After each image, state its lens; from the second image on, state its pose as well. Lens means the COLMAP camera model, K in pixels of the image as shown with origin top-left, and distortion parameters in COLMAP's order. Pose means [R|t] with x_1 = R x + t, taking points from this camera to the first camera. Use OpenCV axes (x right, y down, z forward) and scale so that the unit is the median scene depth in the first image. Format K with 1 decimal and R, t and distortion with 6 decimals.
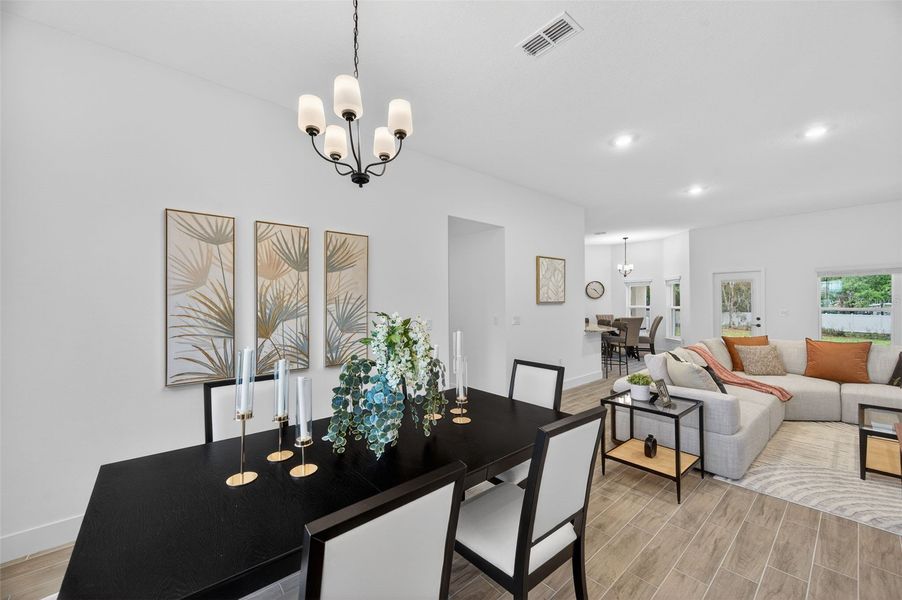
lens RADIAL K [[352.9, 0, 456.6], [0, 352.9, 302.3], [0, 0, 1]] dist [-0.000358, -0.002237]
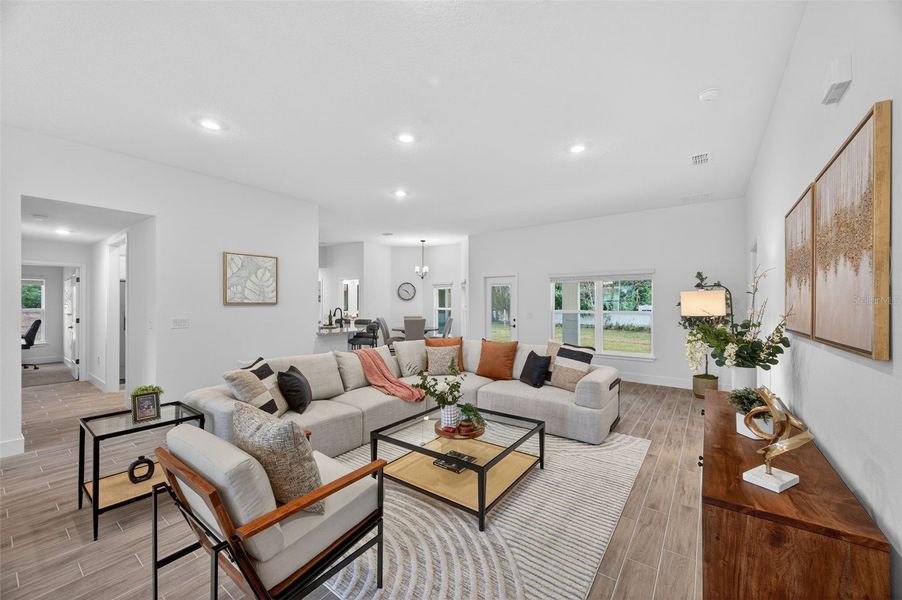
lens RADIAL K [[352.9, 0, 464.5], [0, 352.9, 299.1], [0, 0, 1]] dist [-0.000358, -0.002237]
pose [[0.969688, 0.012258, 0.244040, 0.568079], [-0.009445, 0.999875, -0.012693, -0.004150], [-0.244166, 0.010003, 0.969682, -0.021023]]
